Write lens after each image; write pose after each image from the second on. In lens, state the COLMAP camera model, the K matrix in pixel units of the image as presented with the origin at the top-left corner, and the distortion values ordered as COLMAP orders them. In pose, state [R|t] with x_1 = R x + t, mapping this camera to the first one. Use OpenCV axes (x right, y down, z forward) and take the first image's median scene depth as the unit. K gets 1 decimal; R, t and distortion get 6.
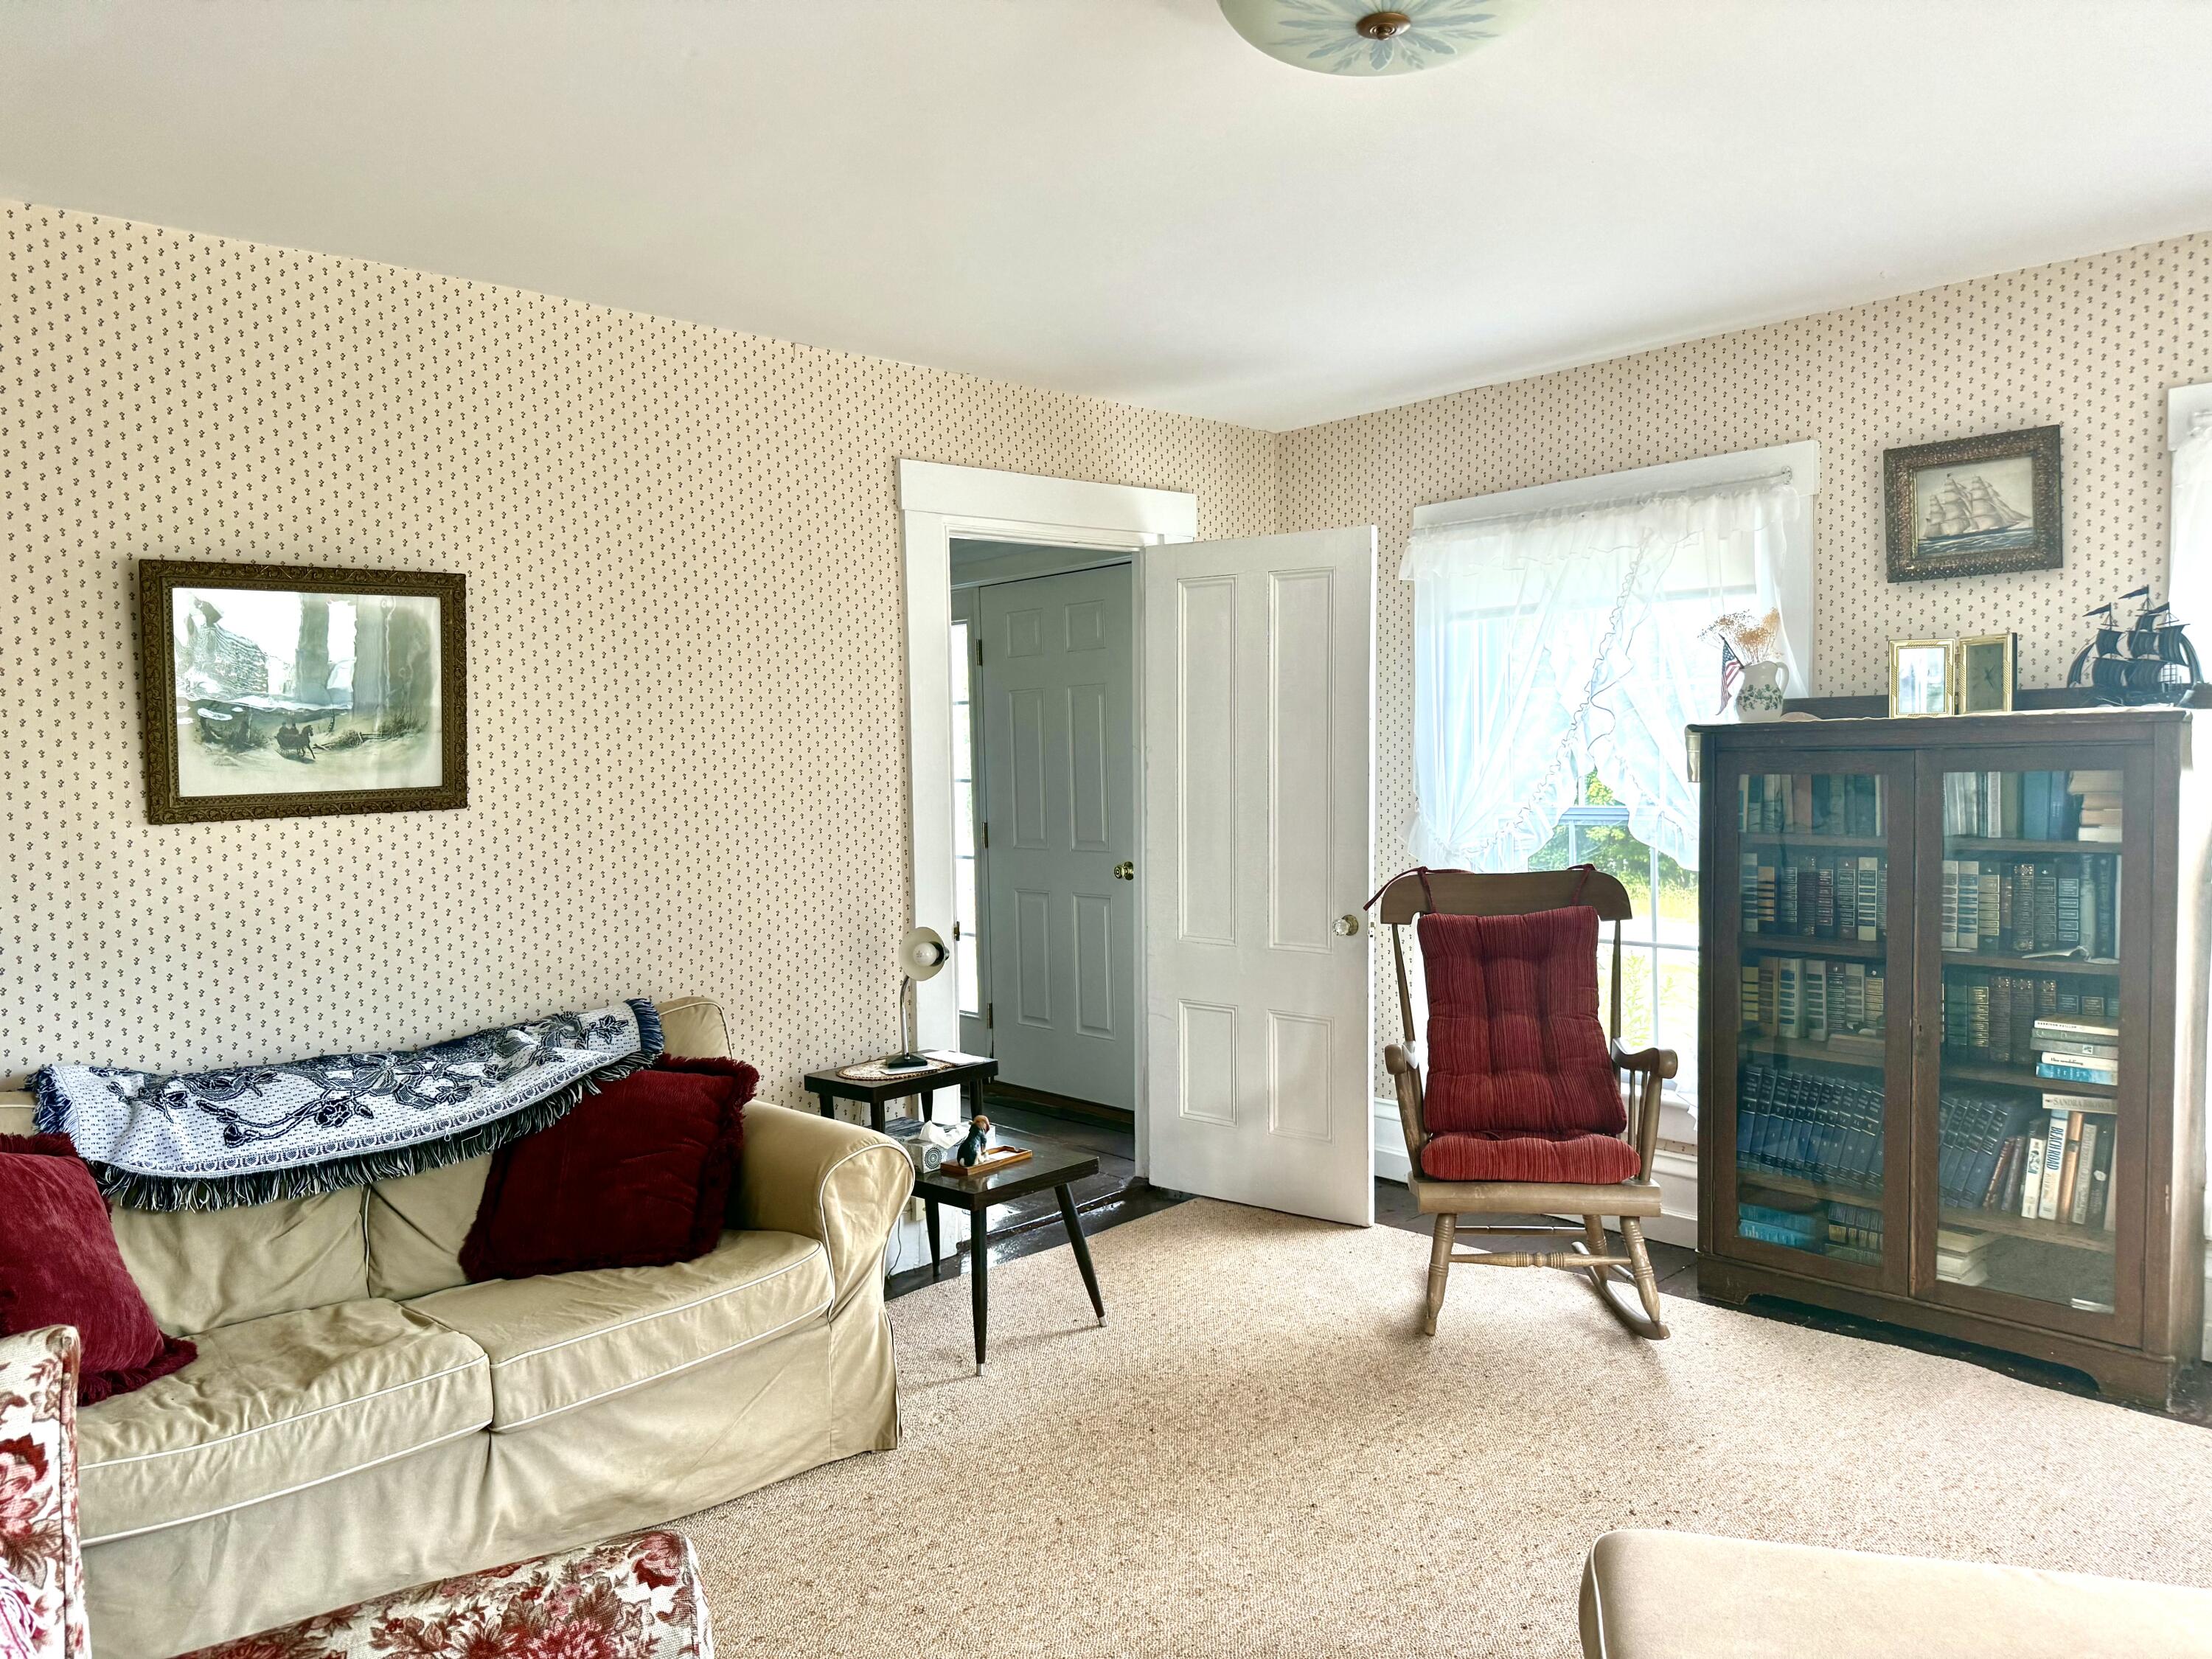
lens RADIAL K [[1550.5, 0, 1100.2], [0, 1550.5, 820.9], [0, 0, 1]] dist [0.056416, -0.075350]
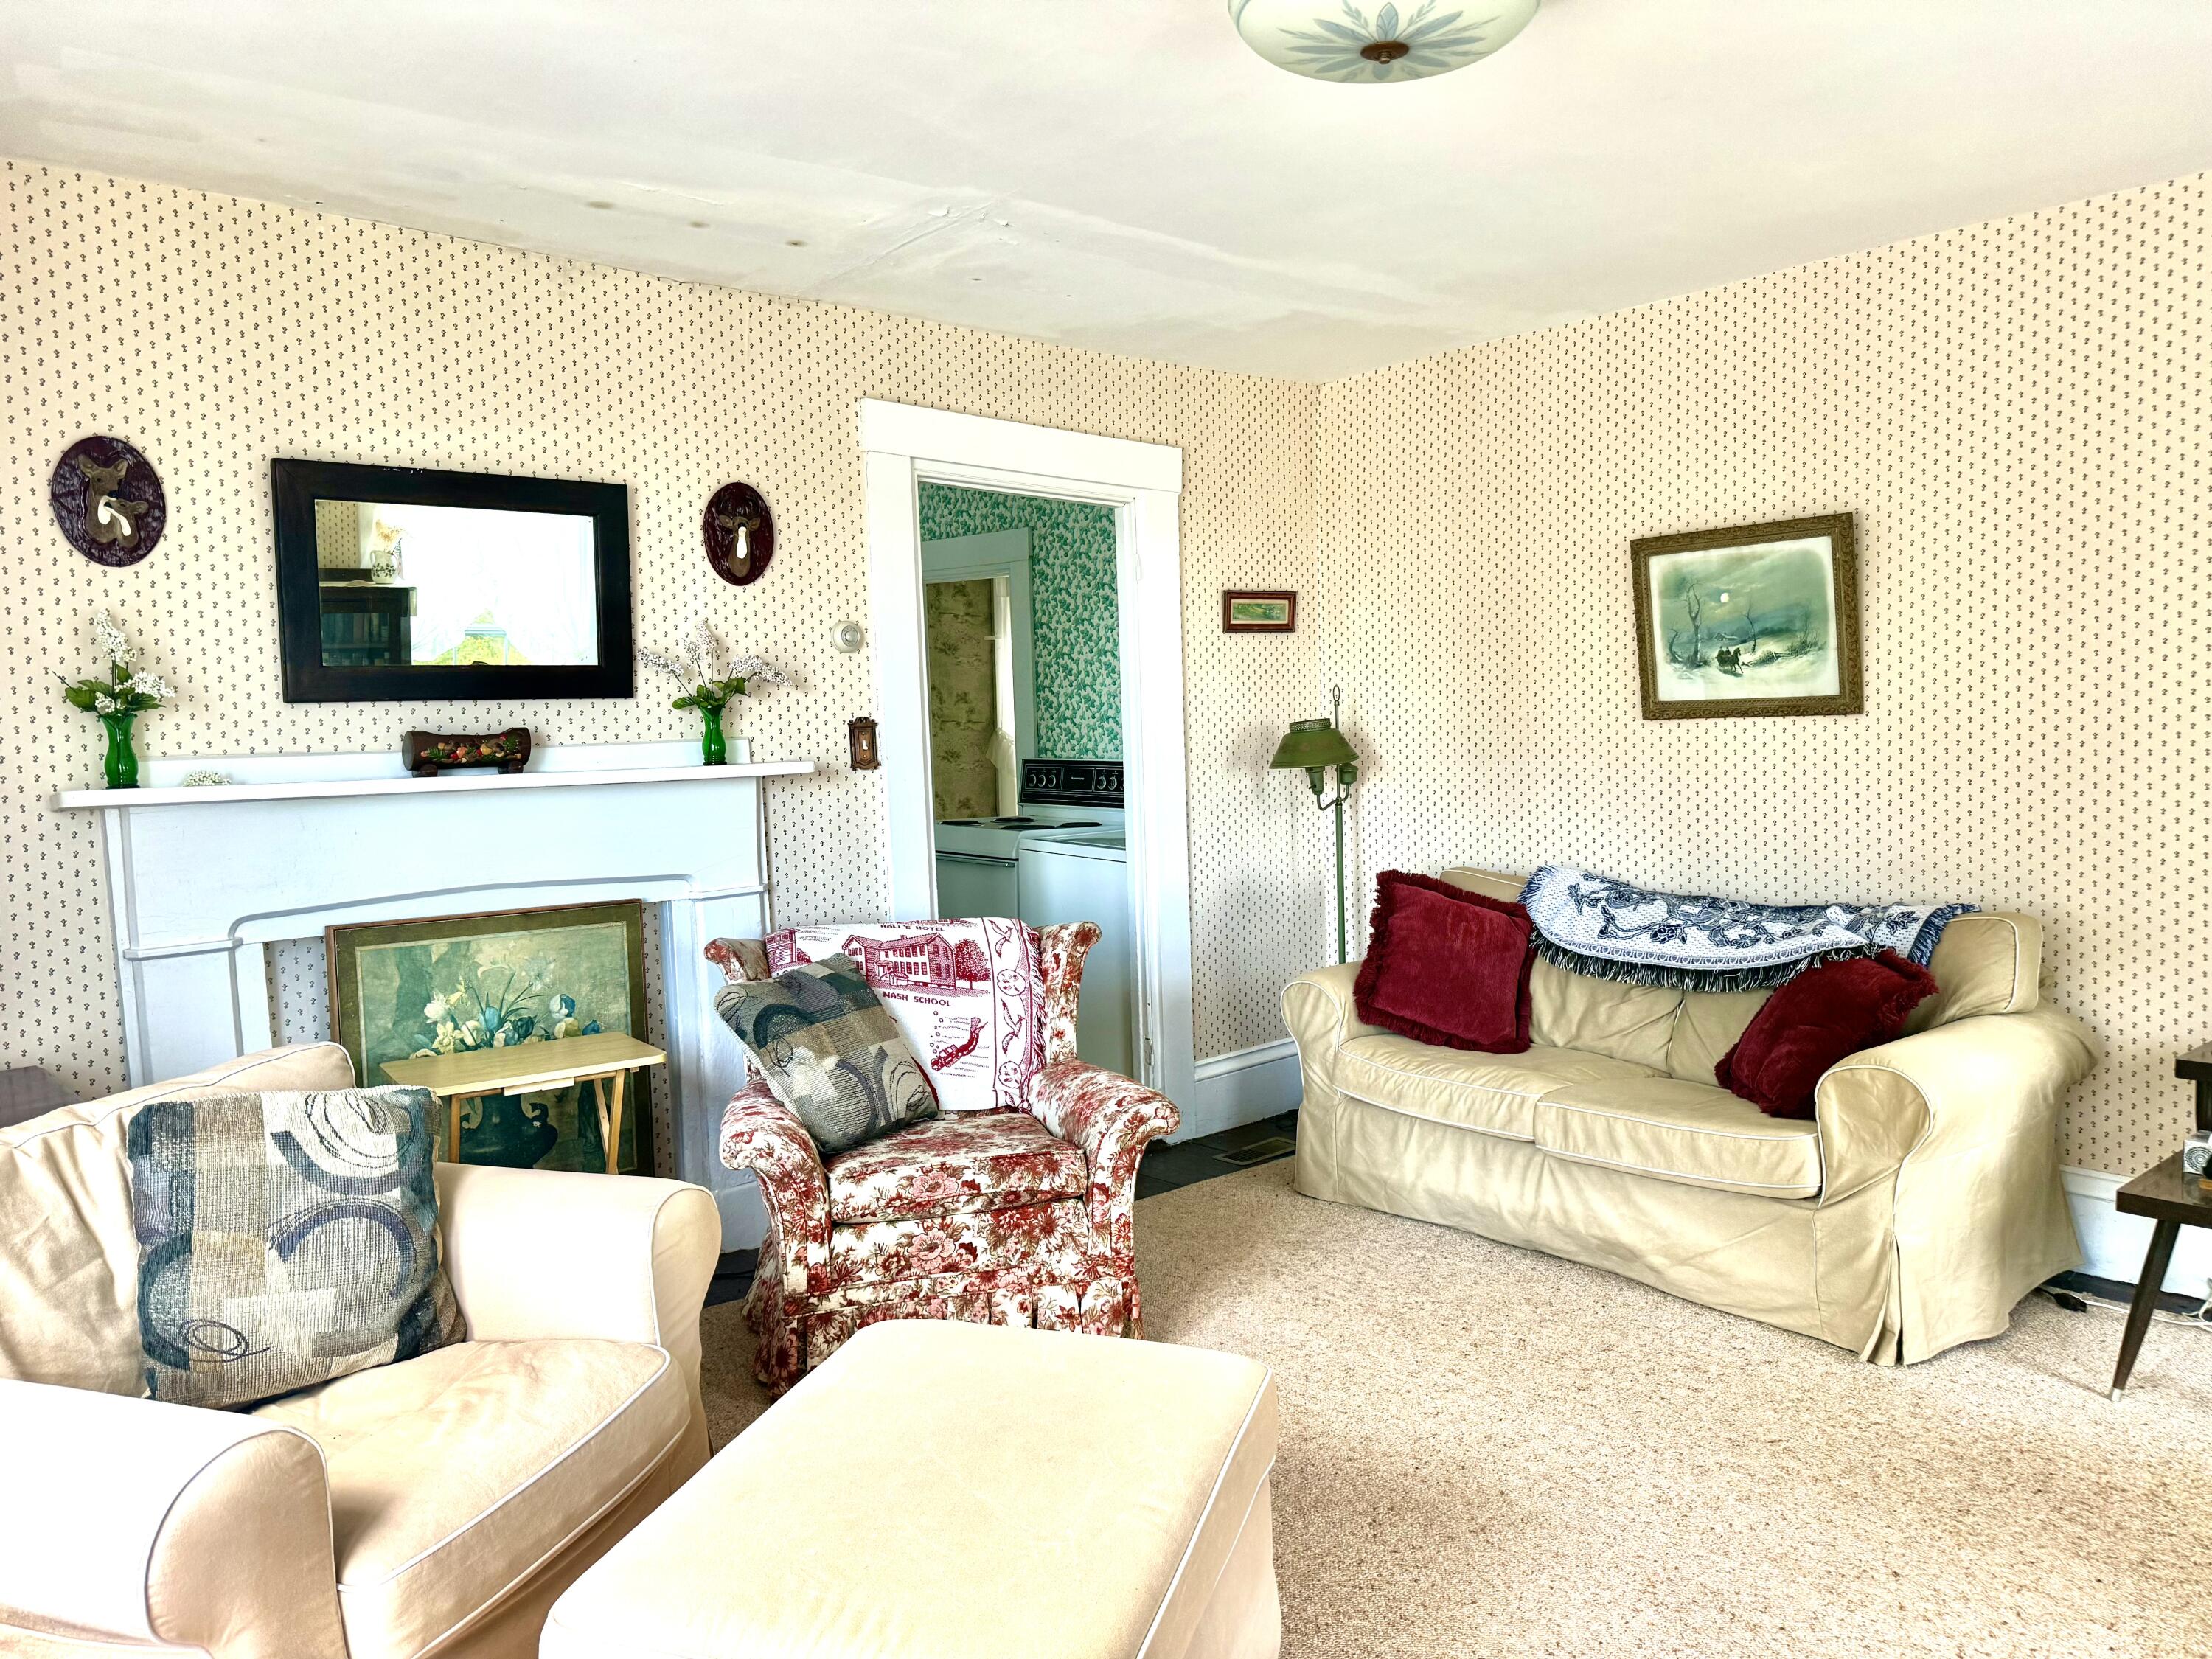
lens RADIAL K [[1550.5, 0, 1100.3], [0, 1550.5, 826.3], [0, 0, 1]] dist [0.056416, -0.075350]
pose [[-0.045809, 0.102994, -0.993627, 0.883530], [-0.011661, 0.994548, 0.103627, -0.044018], [0.998882, 0.016334, -0.044358, 0.555140]]
